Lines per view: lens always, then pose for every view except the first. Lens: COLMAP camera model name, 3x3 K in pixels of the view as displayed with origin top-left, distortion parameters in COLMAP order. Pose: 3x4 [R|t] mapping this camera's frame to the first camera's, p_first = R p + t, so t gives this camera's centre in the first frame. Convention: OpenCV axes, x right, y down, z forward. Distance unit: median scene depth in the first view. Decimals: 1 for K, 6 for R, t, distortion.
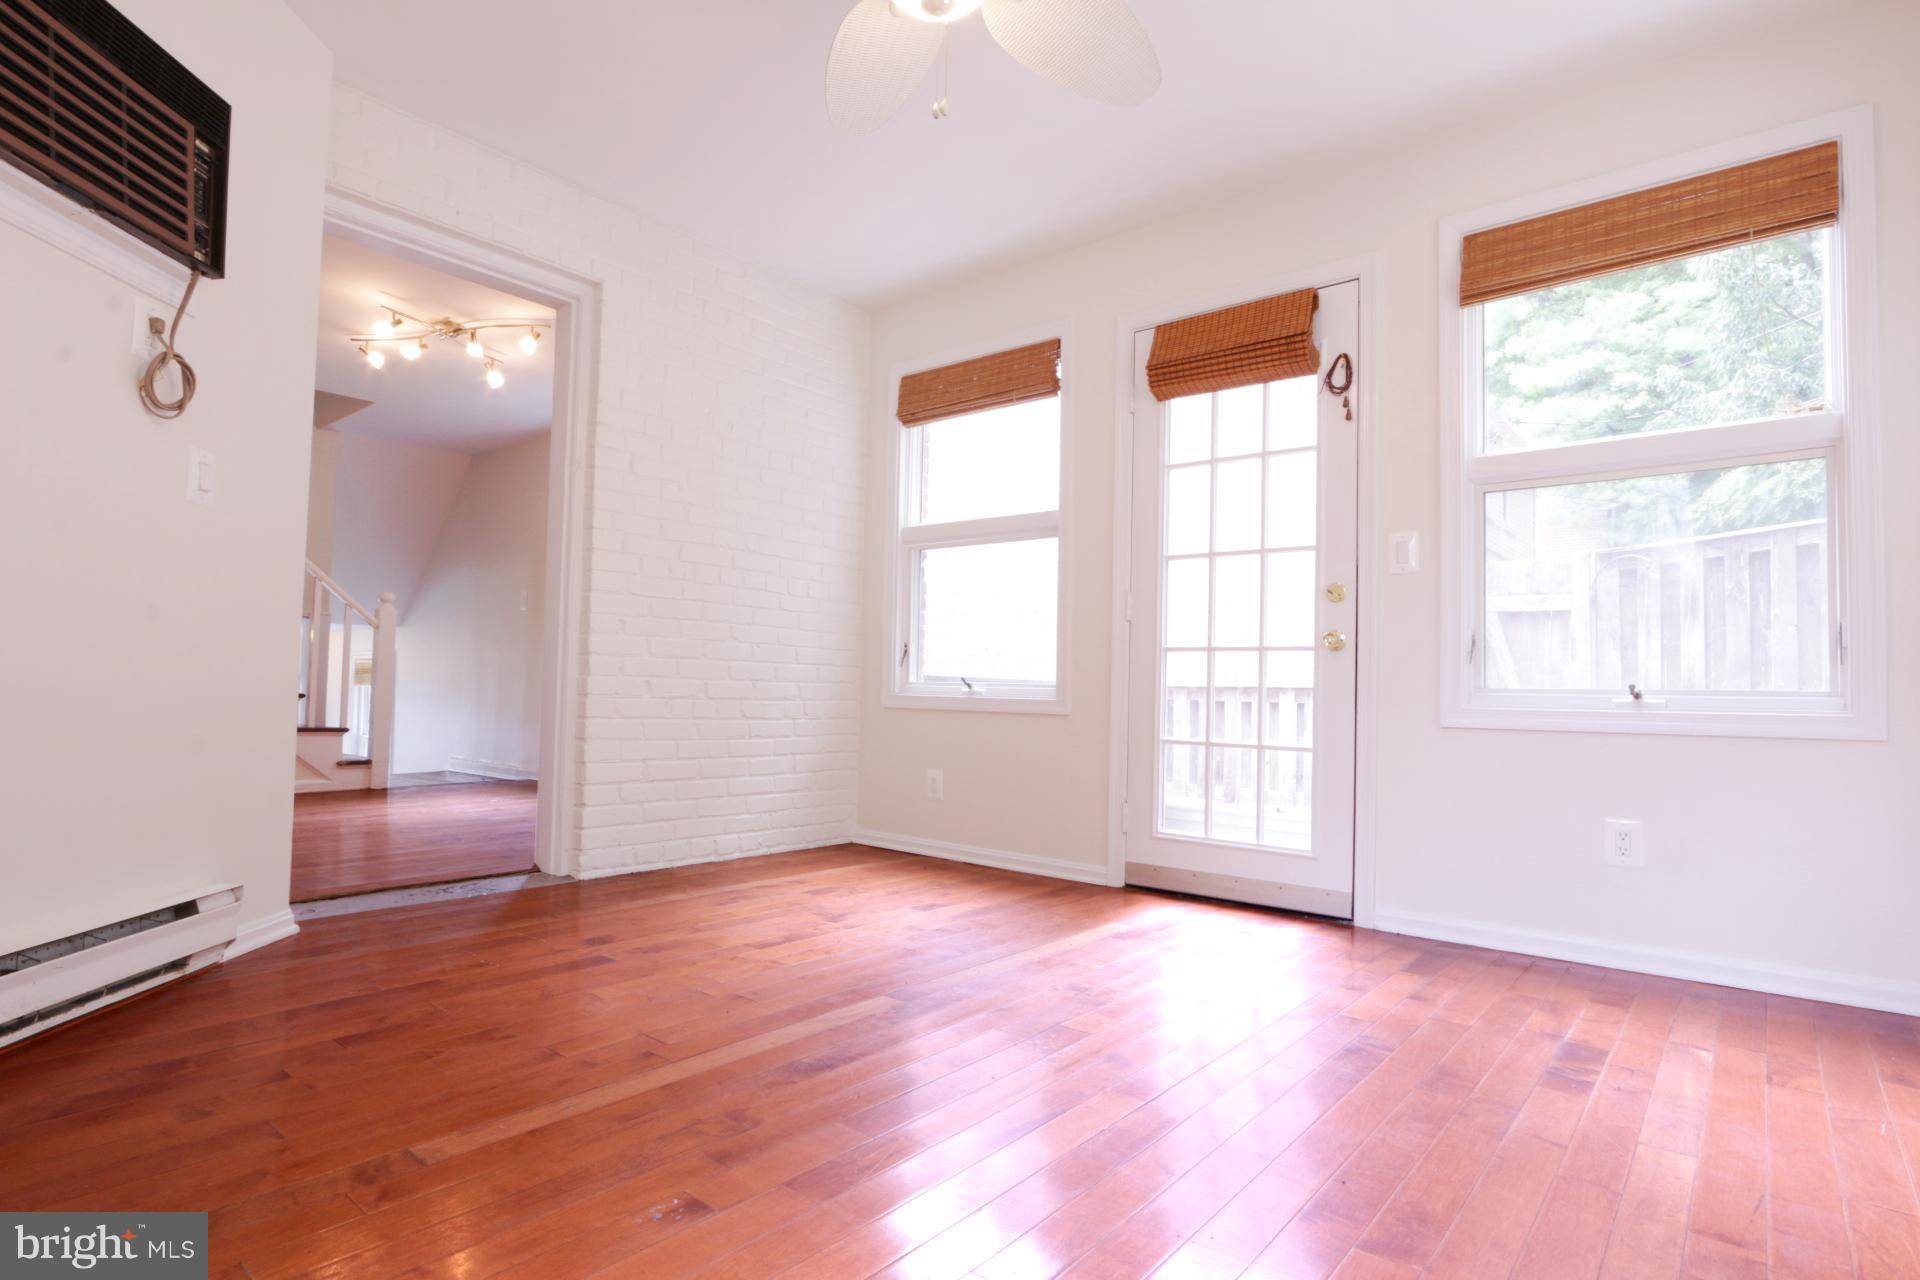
lens RADIAL K [[968.9, 0, 978.7], [0, 968.9, 652.8], [0, 0, 1]] dist [-0.001792, -0.000258]
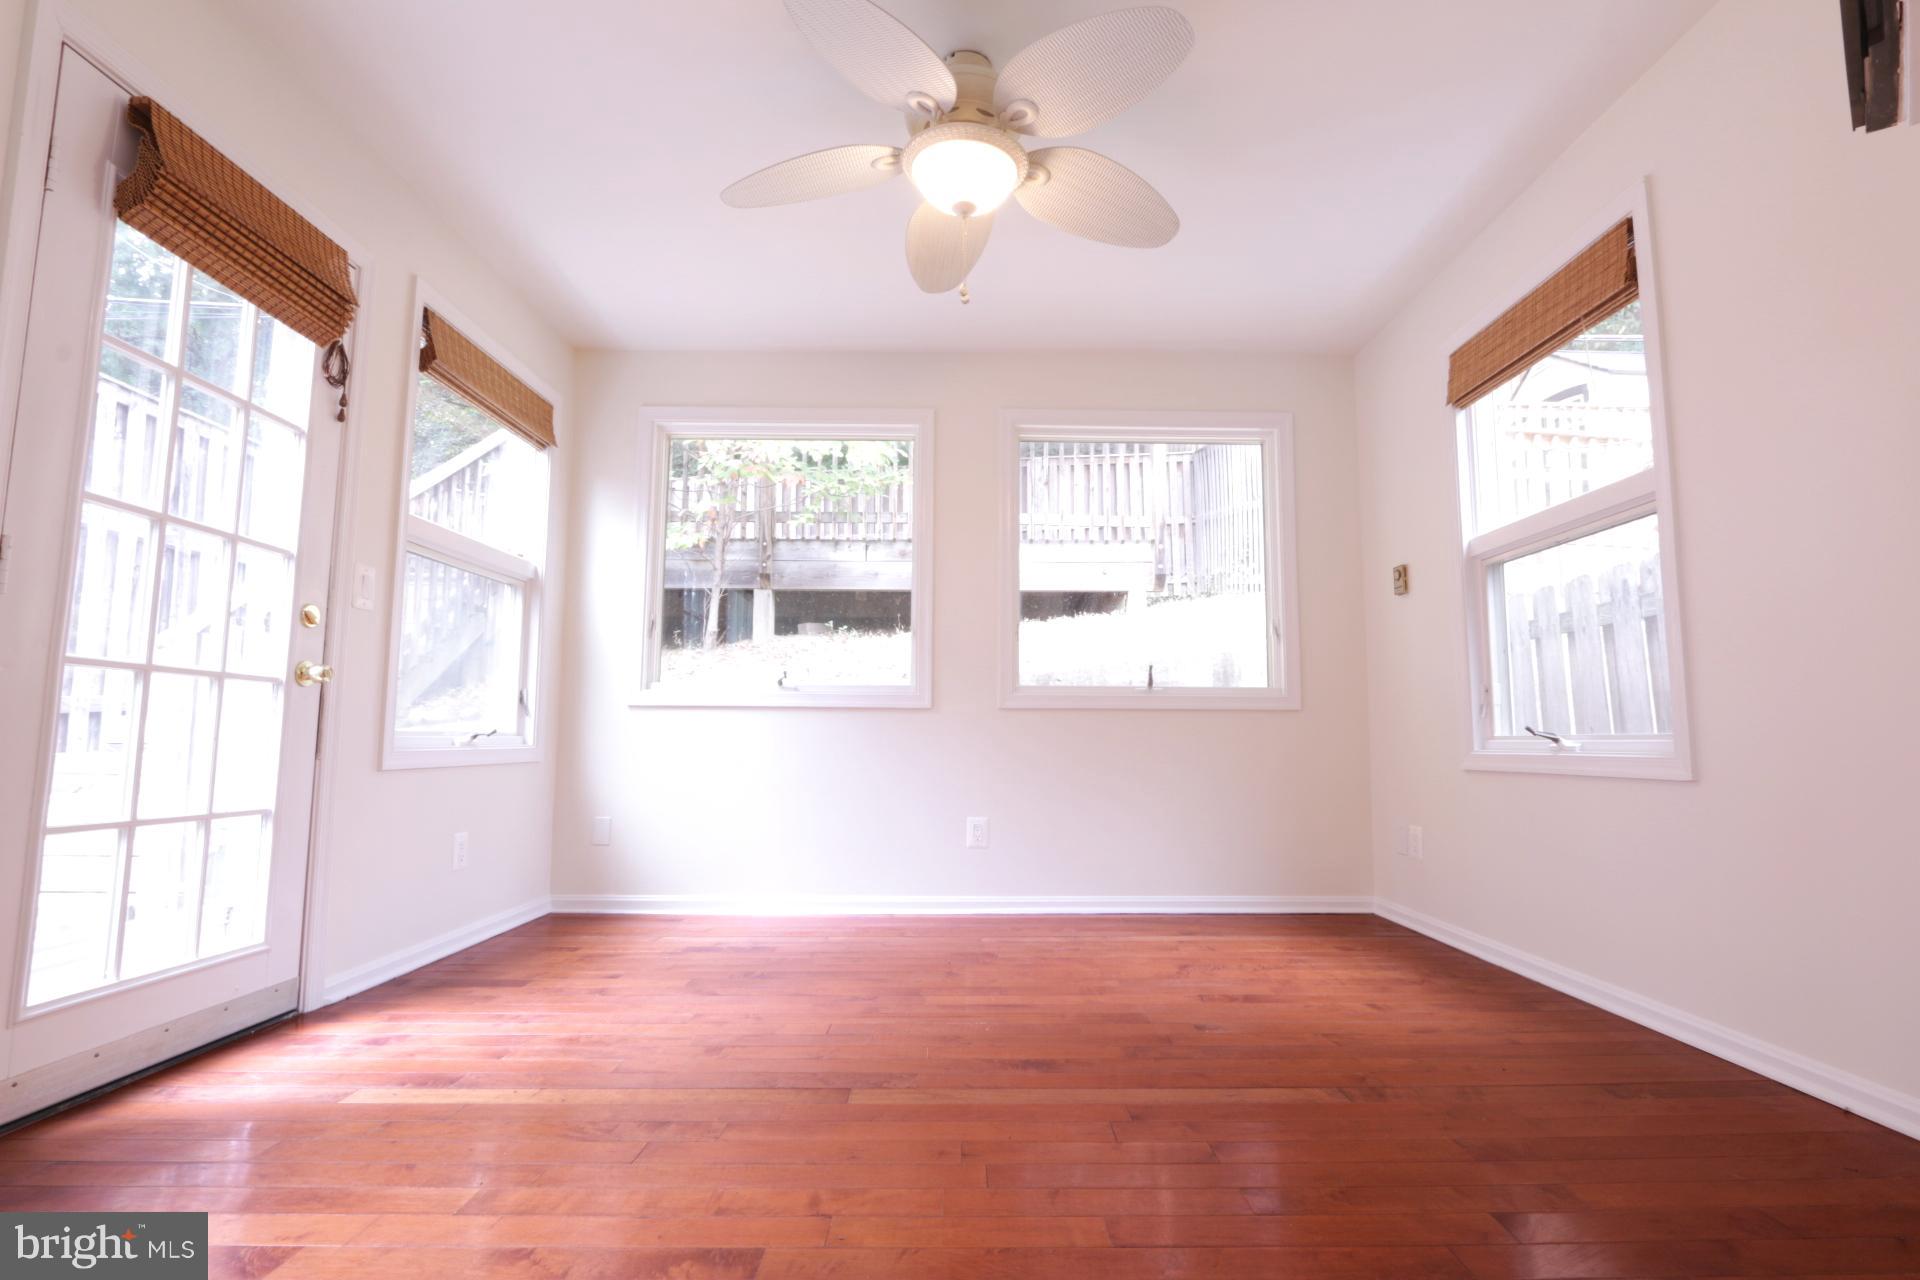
lens RADIAL K [[884.4, 0, 960.2], [0, 884.4, 653.3], [0, 0, 1]] dist [-0.003580, -0.000396]
pose [[-0.624441, 0.051374, 0.779380, -0.682494], [-0.048934, 0.993301, -0.104681, 0.026206], [-0.779537, -0.103505, -0.617745, 1.239242]]
